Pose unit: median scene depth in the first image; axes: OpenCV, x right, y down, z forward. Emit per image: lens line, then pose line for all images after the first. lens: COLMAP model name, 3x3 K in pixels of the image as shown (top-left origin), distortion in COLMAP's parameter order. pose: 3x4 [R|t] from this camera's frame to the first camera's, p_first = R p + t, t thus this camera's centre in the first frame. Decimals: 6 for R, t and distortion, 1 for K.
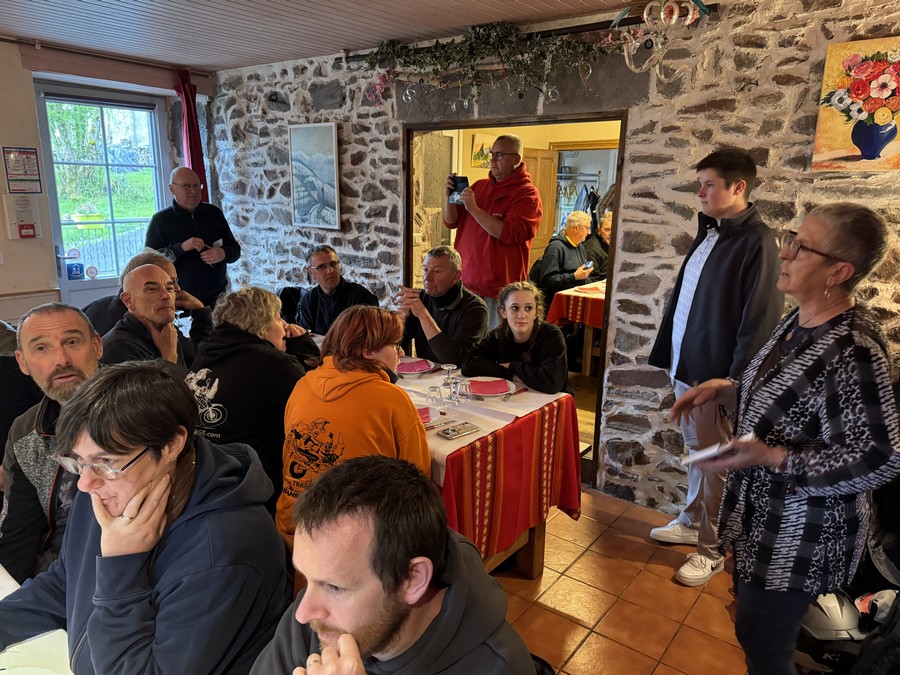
lens RADIAL K [[640.8, 0, 457.7], [0, 640.8, 339.5], [0, 0, 1]] dist [0.026069, -0.042430]
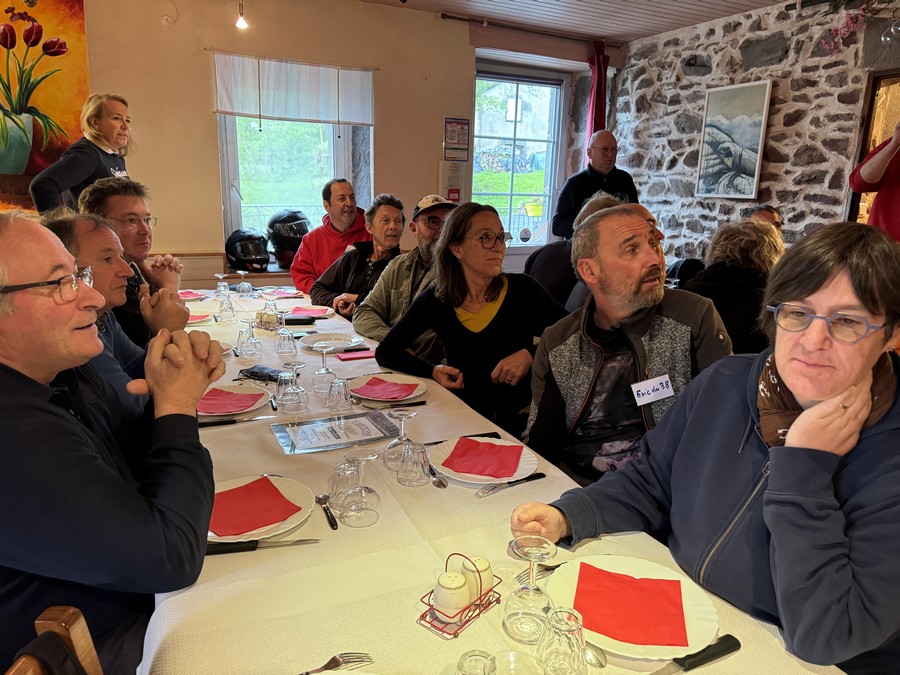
lens RADIAL K [[640.8, 0, 457.7], [0, 640.8, 339.5], [0, 0, 1]] dist [0.026069, -0.042430]
pose [[0.901864, 0.104815, -0.419113, -0.164434], [-0.110044, 0.993857, 0.011754, 0.062265], [0.417770, 0.035520, 0.907858, 0.005427]]
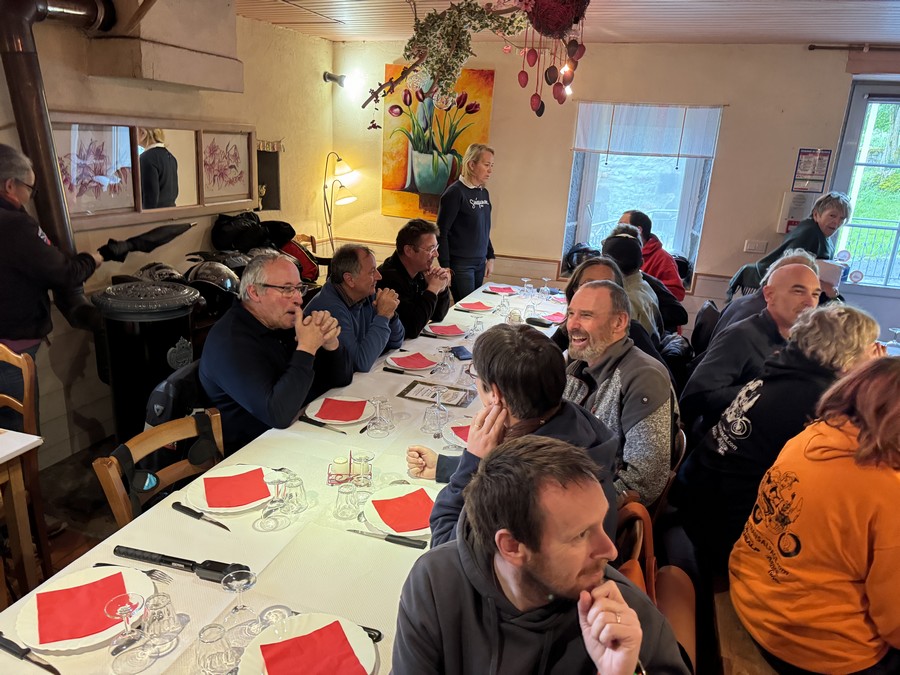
lens RADIAL K [[640.8, 0, 457.7], [0, 640.8, 339.5], [0, 0, 1]] dist [0.026069, -0.042430]
pose [[0.330850, 0.268151, -0.904784, 0.152258], [-0.265576, 0.946485, 0.183398, -0.034589], [0.905543, 0.179612, 0.384359, 0.099796]]
